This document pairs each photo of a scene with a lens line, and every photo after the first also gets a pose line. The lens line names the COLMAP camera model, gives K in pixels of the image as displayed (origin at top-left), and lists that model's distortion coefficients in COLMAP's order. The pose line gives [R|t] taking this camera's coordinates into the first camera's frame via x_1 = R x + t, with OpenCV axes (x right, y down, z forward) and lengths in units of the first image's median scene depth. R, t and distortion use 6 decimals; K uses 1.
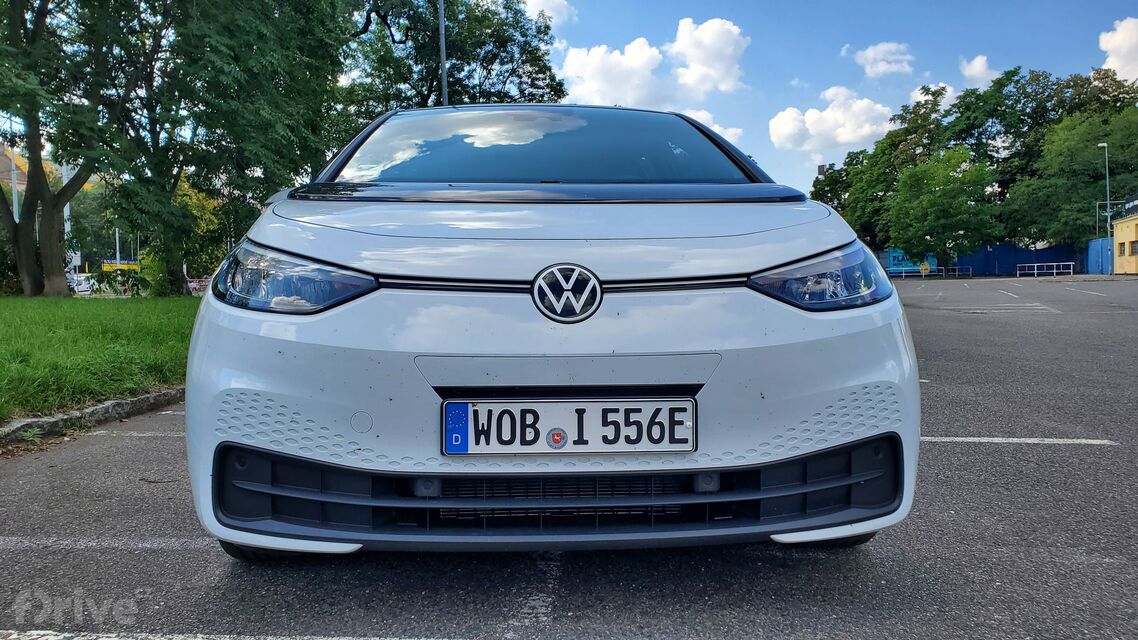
lens RADIAL K [[950.7, 0, 569.0], [0, 950.7, 320.0], [0, 0, 1]] dist [-0.011007, -0.001847]
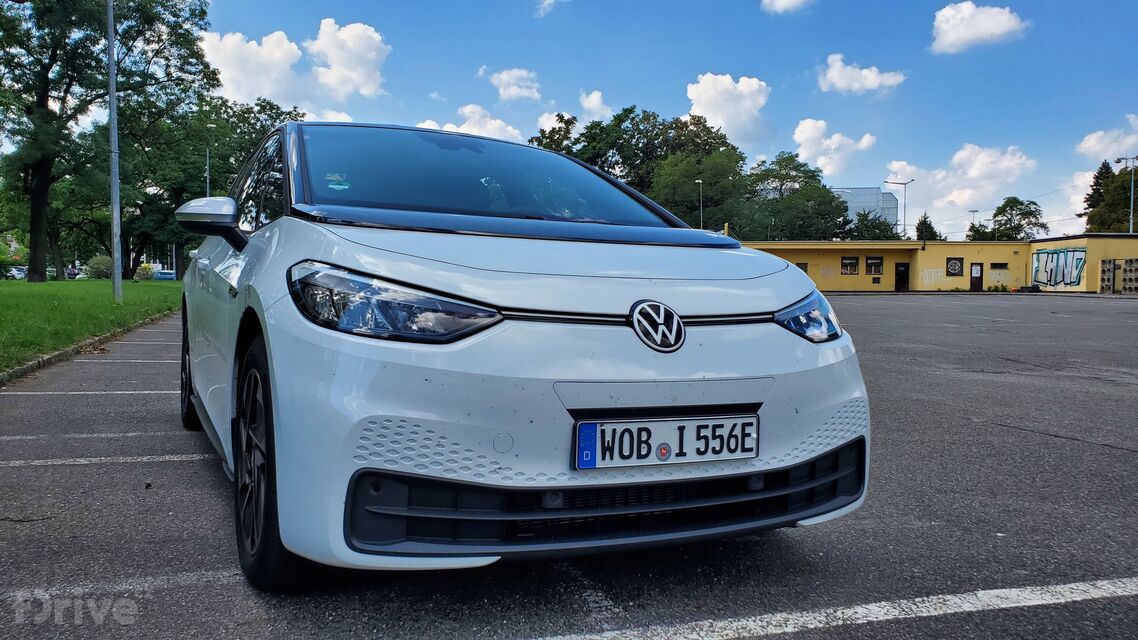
lens RADIAL K [[950.7, 0, 569.0], [0, 950.7, 320.0], [0, 0, 1]] dist [-0.011007, -0.001847]
pose [[0.906665, 0.018357, 0.421451, -0.549632], [-0.017792, 0.999828, -0.005273, -0.026399], [-0.421476, -0.002717, 0.906836, -0.010421]]
